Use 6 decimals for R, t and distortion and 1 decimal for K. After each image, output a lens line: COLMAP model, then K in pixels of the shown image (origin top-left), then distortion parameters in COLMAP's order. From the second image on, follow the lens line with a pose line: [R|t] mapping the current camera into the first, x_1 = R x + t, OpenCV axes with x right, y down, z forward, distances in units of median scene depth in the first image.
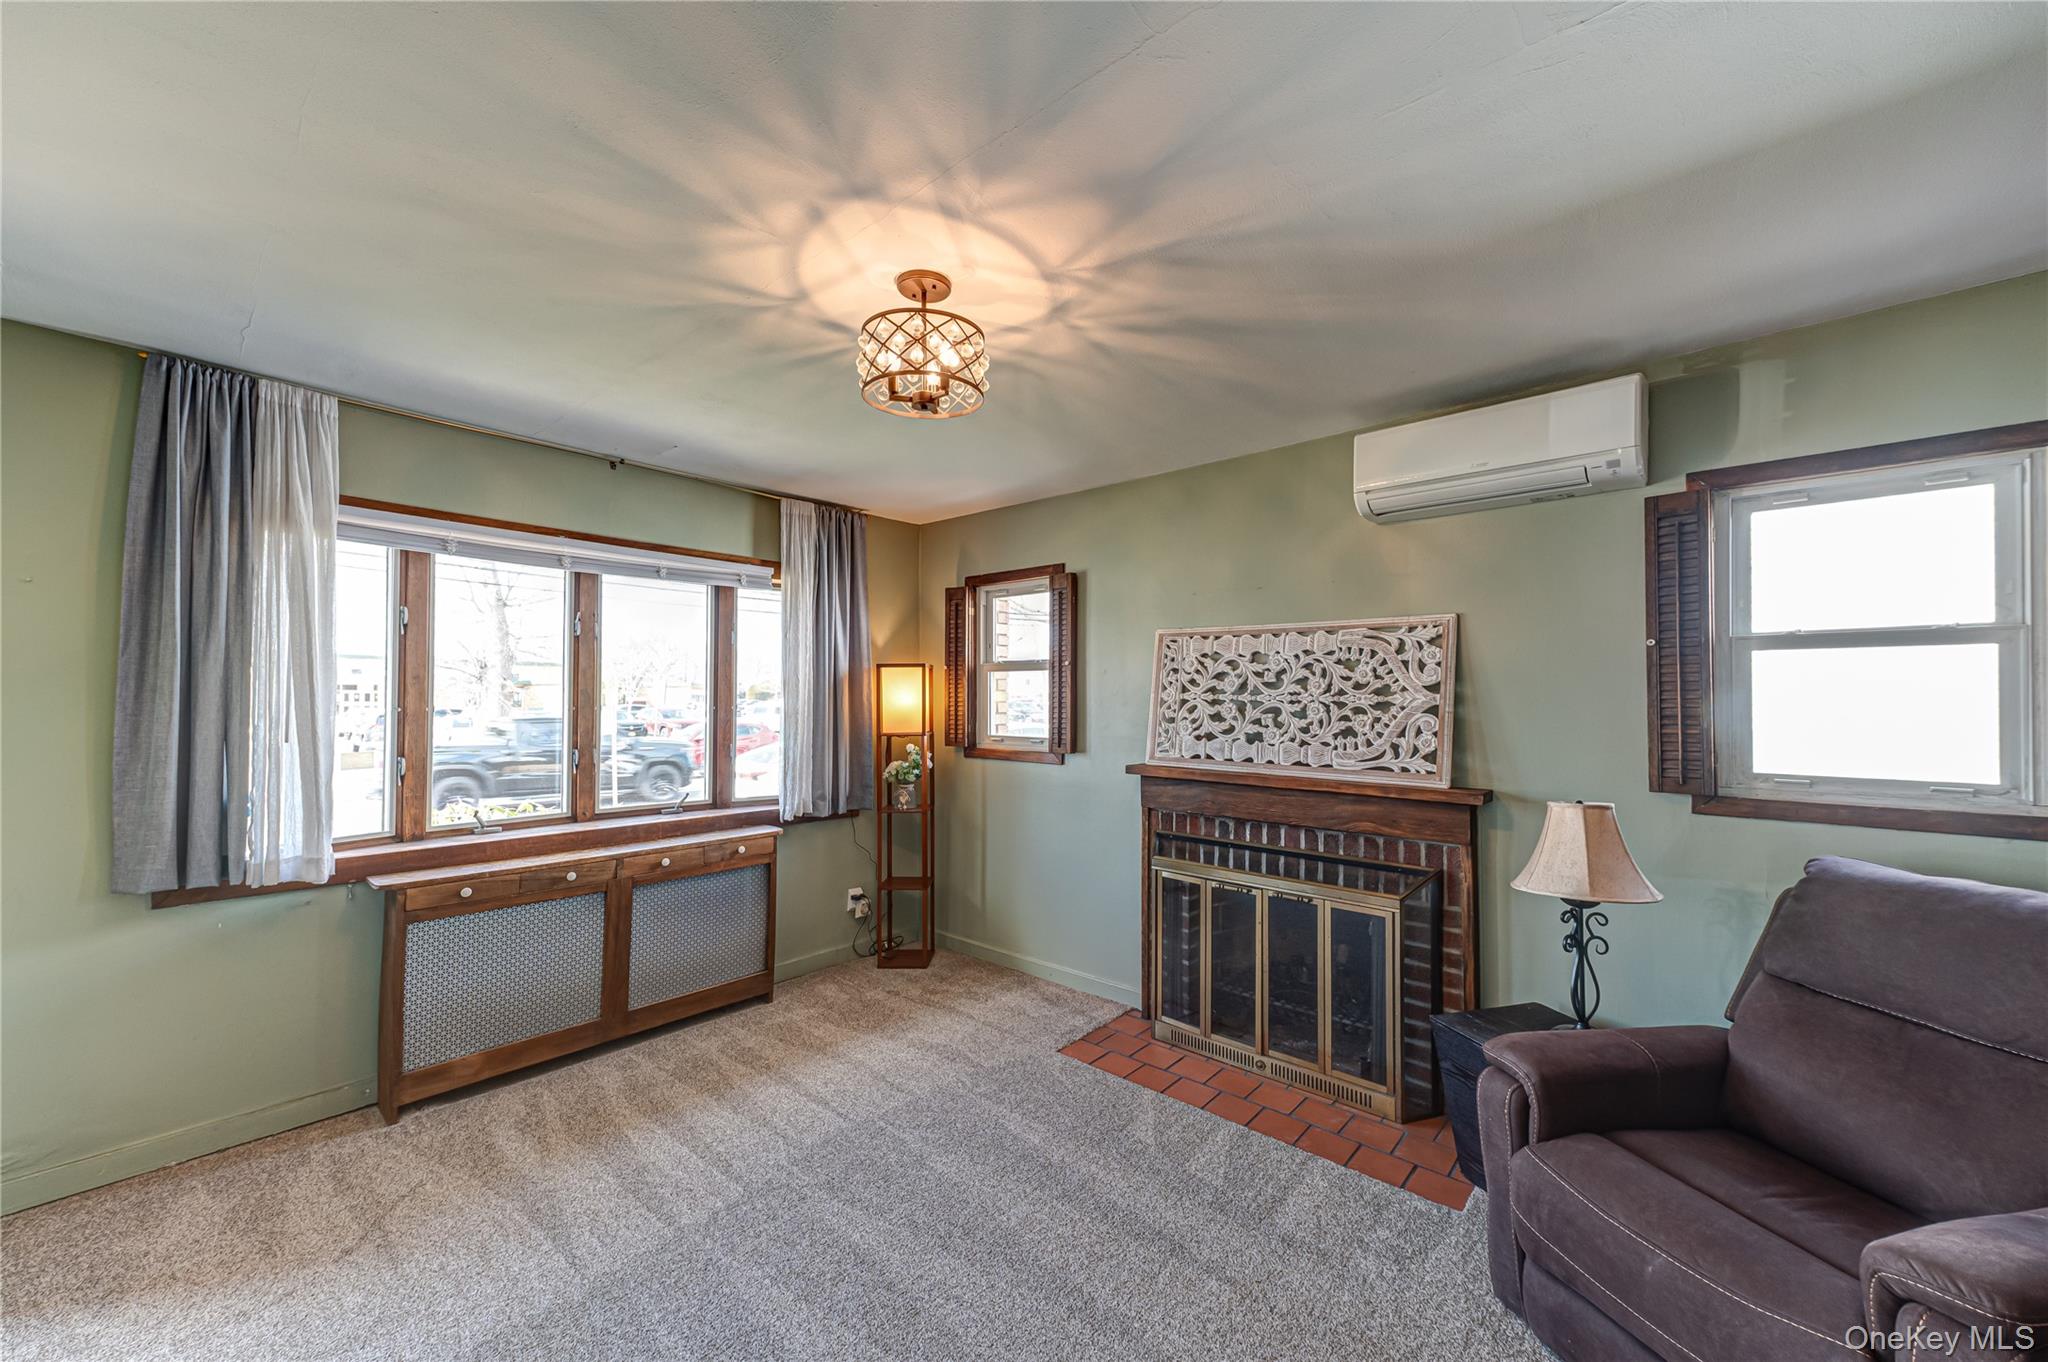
lens RADIAL K [[797.4, 0, 1022.7], [0, 797.4, 686.2], [0, 0, 1]] dist [0.015903, 0.000037]
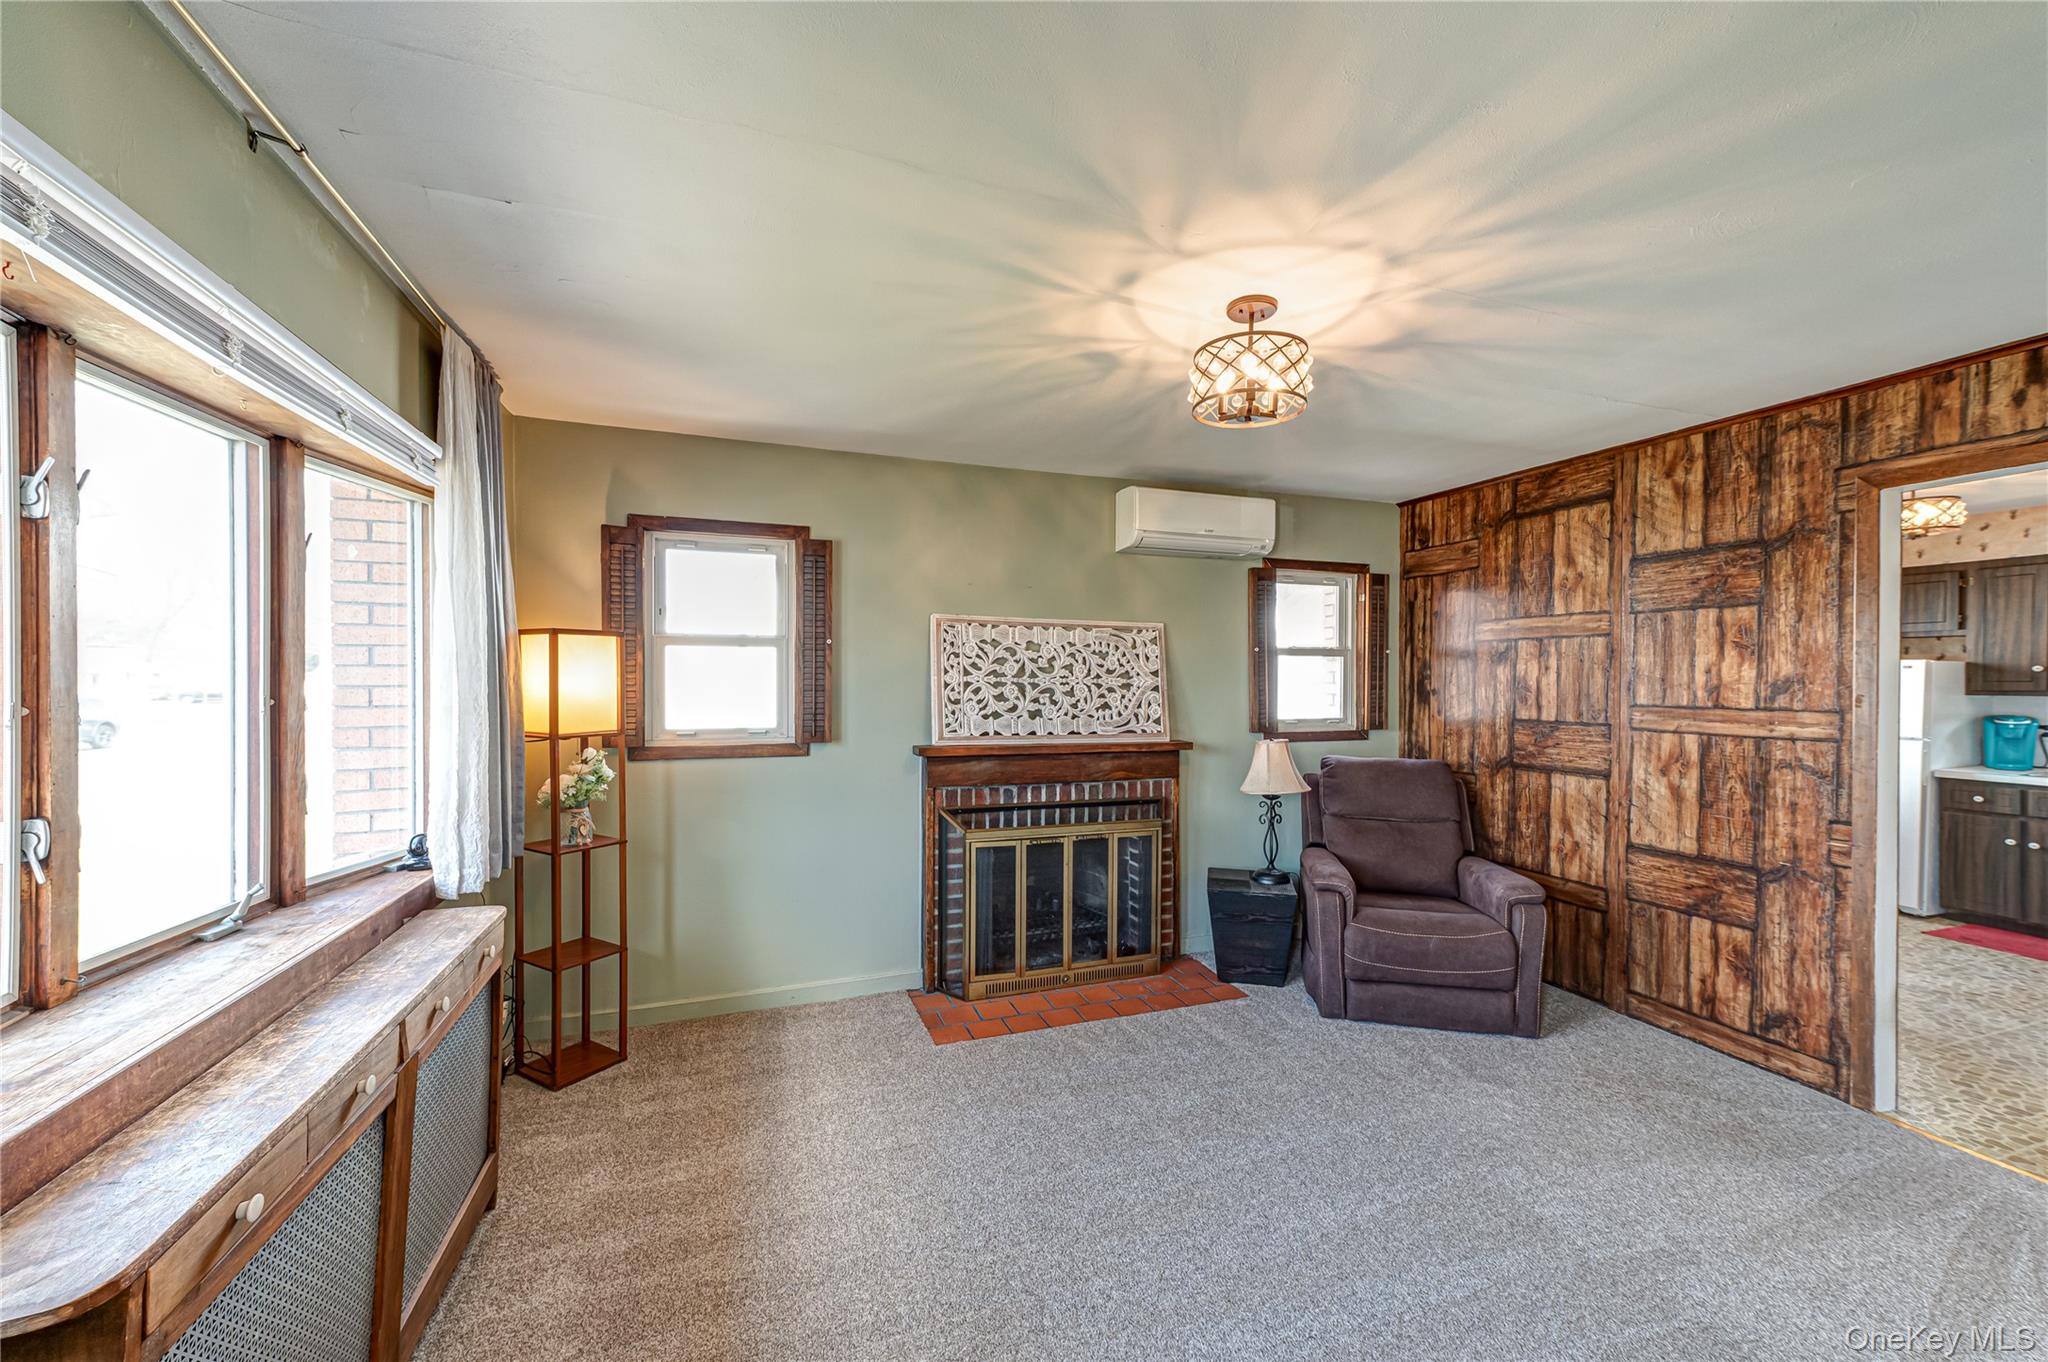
lens RADIAL K [[797.4, 0, 1030.0], [0, 797.4, 684.4], [0, 0, 1]] dist [0.015903, 0.000037]
pose [[0.466252, -0.010007, 0.884596, -0.774243], [-0.015114, 0.999700, 0.019276, -0.002128], [-0.884523, -0.022358, 0.465961, 0.466643]]
